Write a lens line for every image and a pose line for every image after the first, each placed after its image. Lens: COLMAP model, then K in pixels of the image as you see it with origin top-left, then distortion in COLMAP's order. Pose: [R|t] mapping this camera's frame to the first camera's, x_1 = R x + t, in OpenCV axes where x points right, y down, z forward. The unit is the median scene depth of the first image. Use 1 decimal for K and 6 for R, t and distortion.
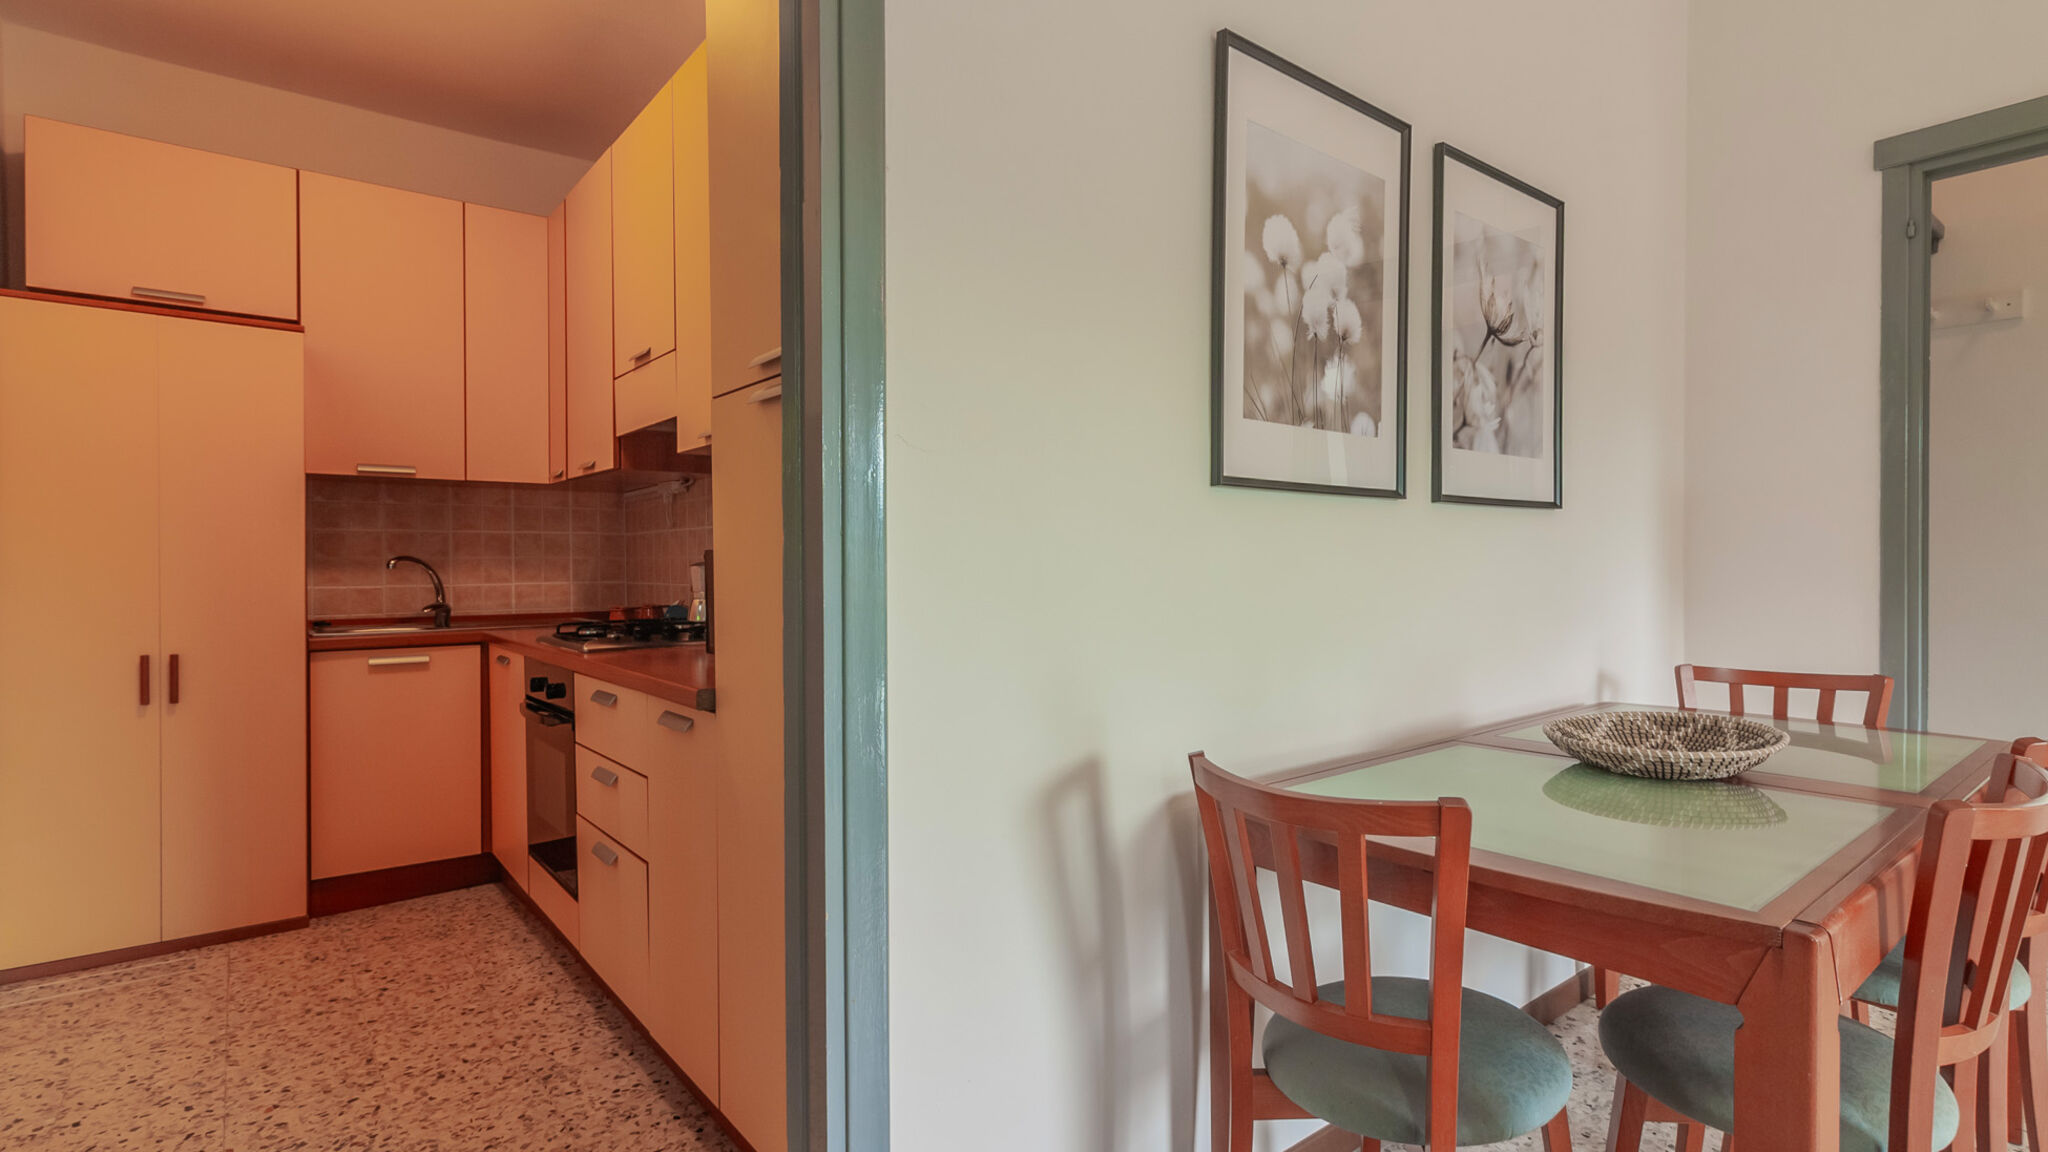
lens RADIAL K [[981.7, 0, 1155.8], [0, 981.7, 578.0], [0, 0, 1]] dist [0.009861, -0.001663]
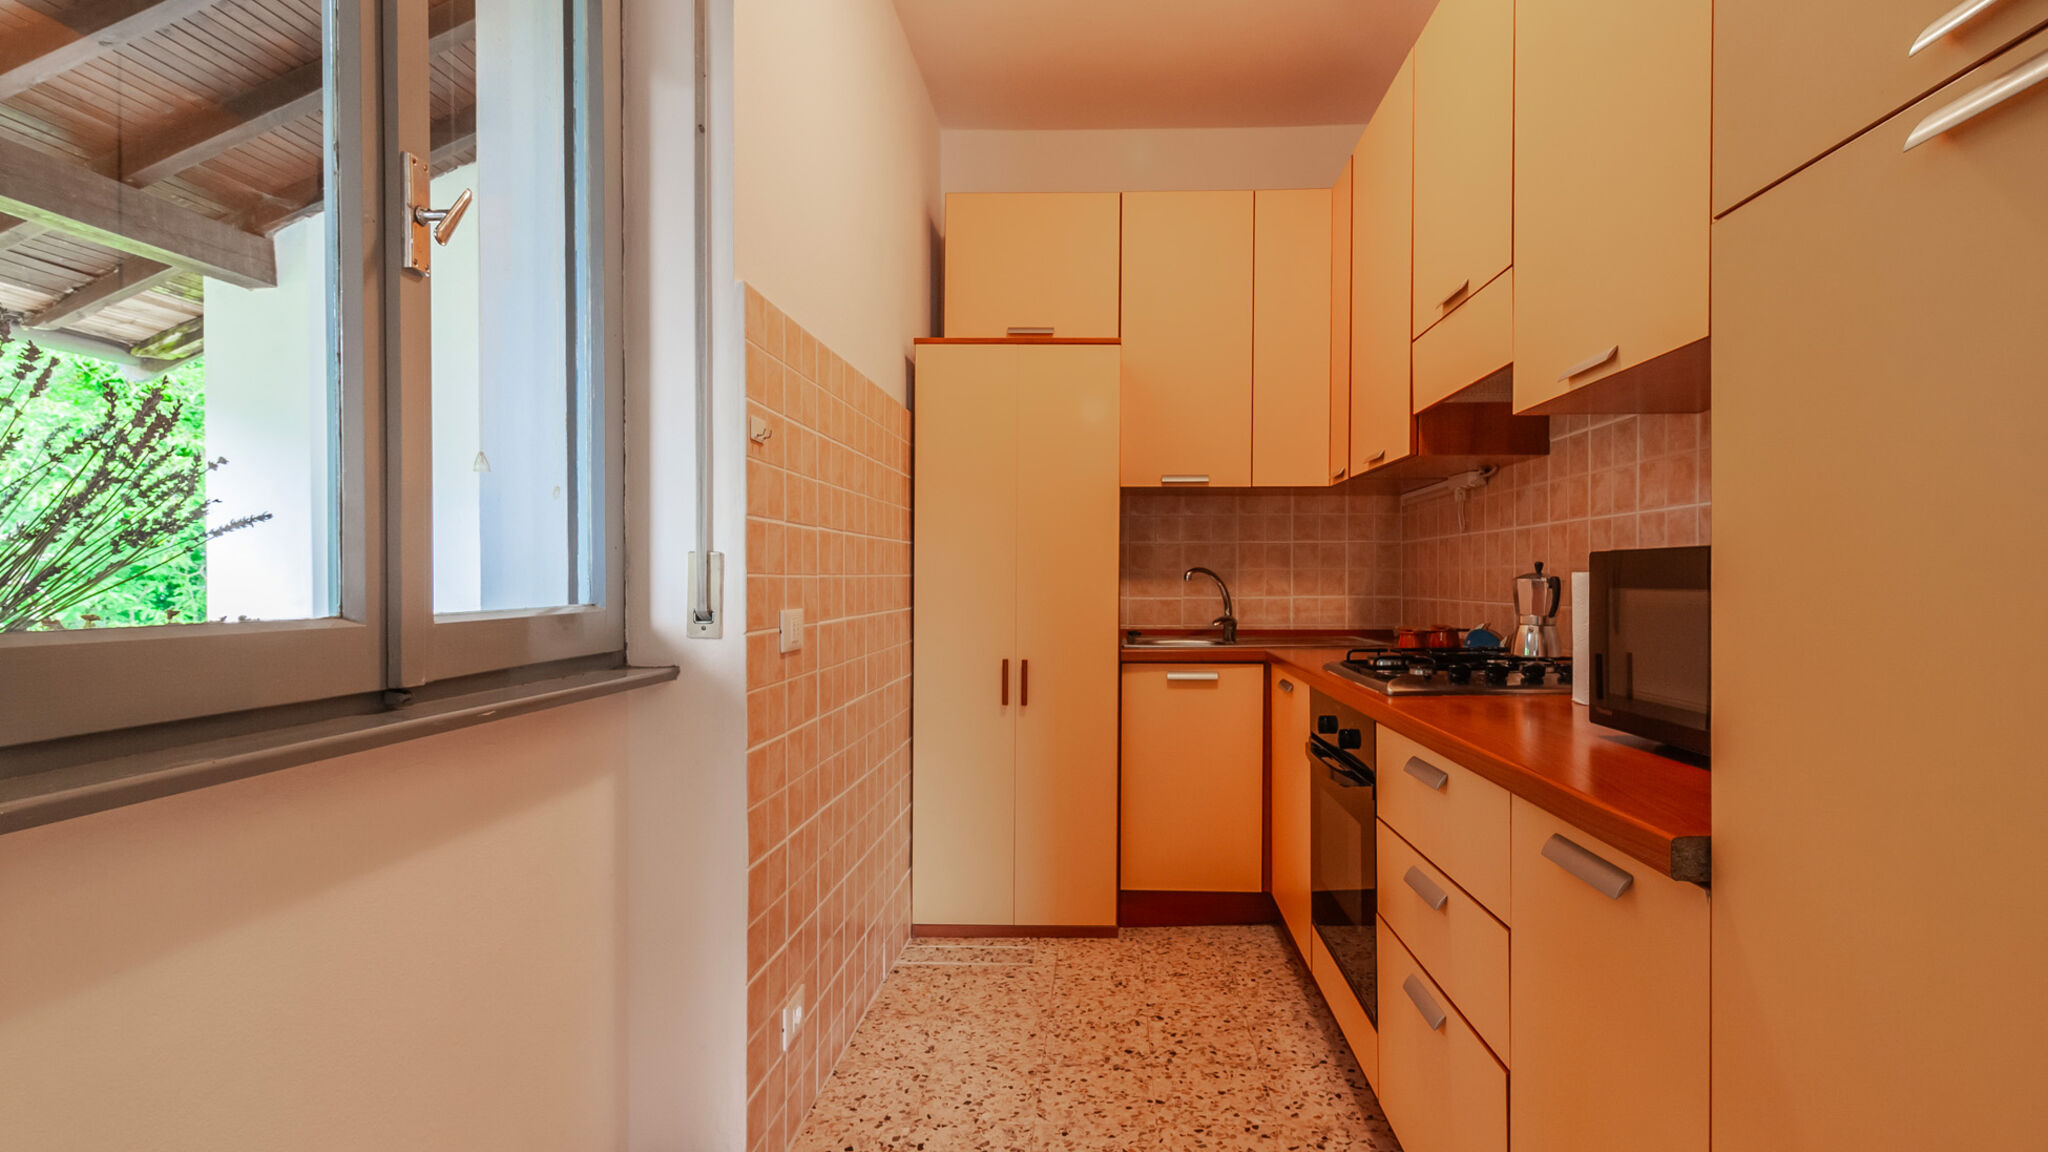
lens RADIAL K [[1066.0, 0, 1032.7], [0, 1066.0, 585.8], [0, 0, 1]] dist [0.000167, 0.000385]
pose [[0.691134, 0.008172, -0.722680, -0.158256], [-0.012886, 0.999916, -0.001016, -0.001443], [0.722611, 0.010015, 0.691182, 0.214717]]
